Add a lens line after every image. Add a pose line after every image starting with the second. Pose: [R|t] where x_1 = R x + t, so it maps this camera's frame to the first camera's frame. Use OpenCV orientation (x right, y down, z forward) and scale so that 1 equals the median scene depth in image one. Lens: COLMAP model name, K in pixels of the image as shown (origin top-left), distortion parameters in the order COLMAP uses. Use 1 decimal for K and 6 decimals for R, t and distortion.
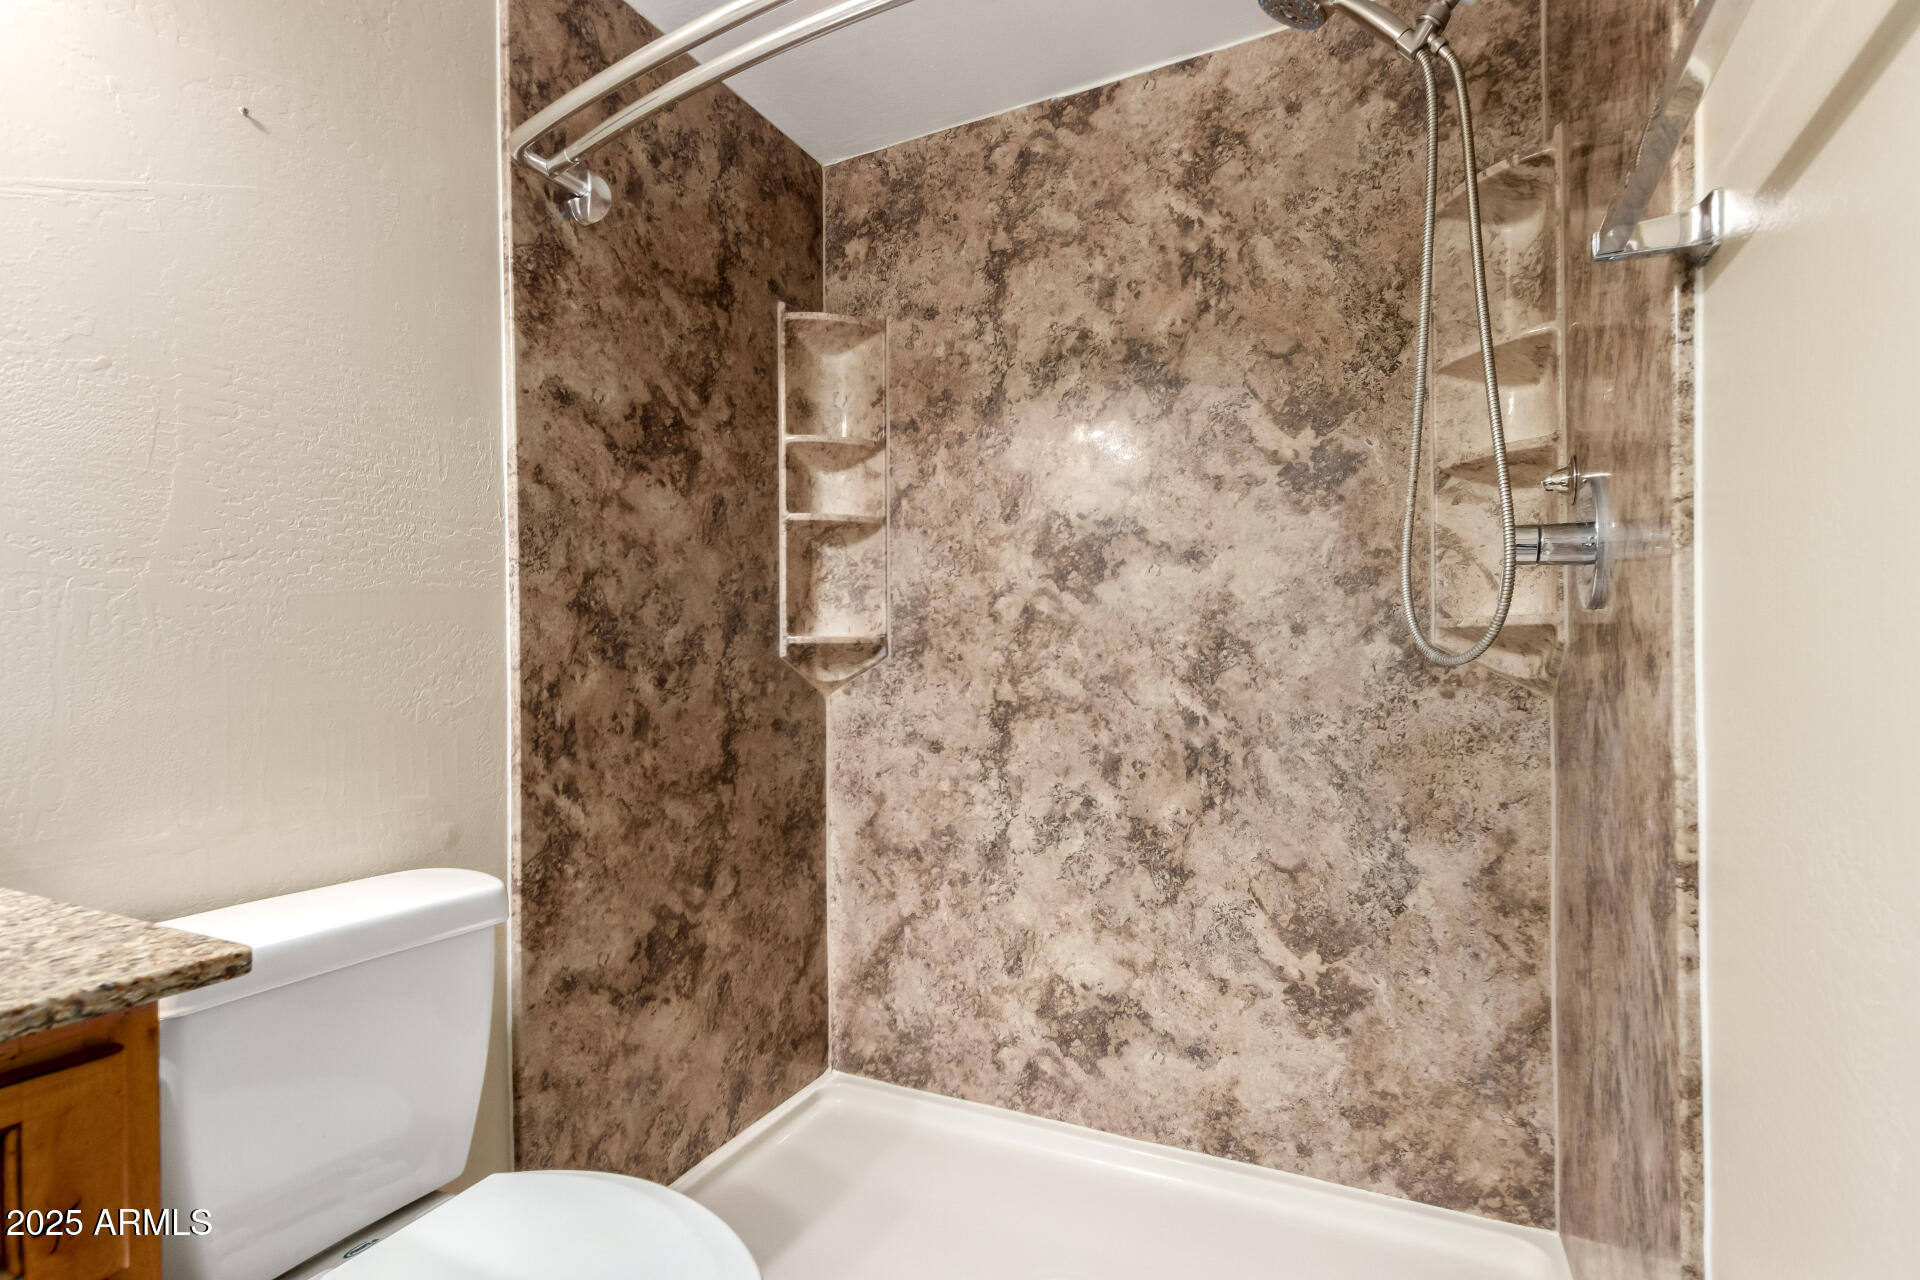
lens RADIAL K [[927.8, 0, 964.8], [0, 927.8, 657.4], [0, 0, 1]] dist [0.017806, -0.008230]
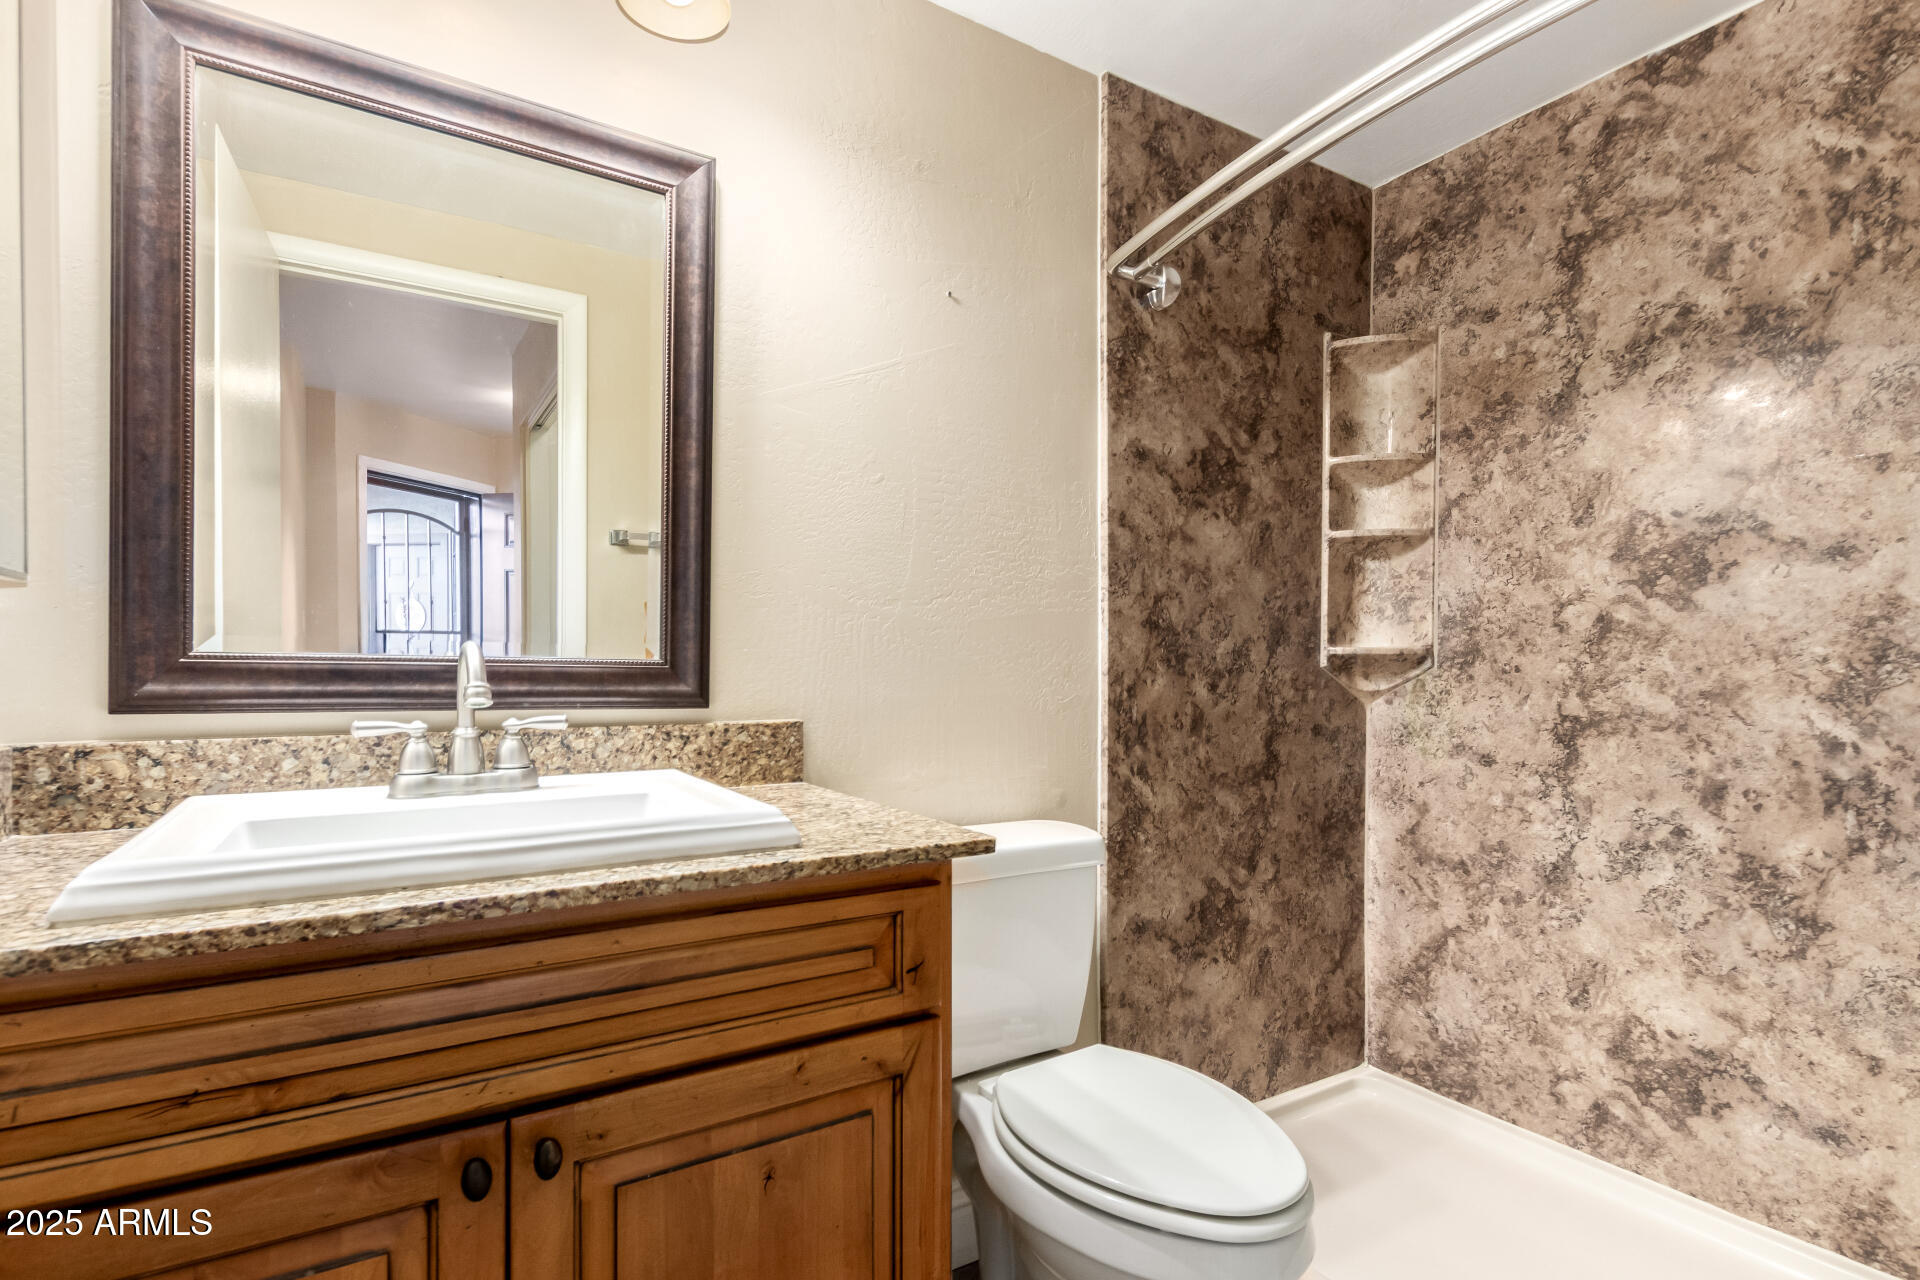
lens RADIAL K [[929.3, 0, 962.0], [0, 929.3, 674.6], [0, 0, 1]] dist [0.017975, -0.009109]
pose [[0.848545, 0.015549, -0.528895, 0.020006], [-0.009938, 0.999860, 0.013452, -0.001634], [0.529030, -0.006159, 0.848581, -0.139651]]
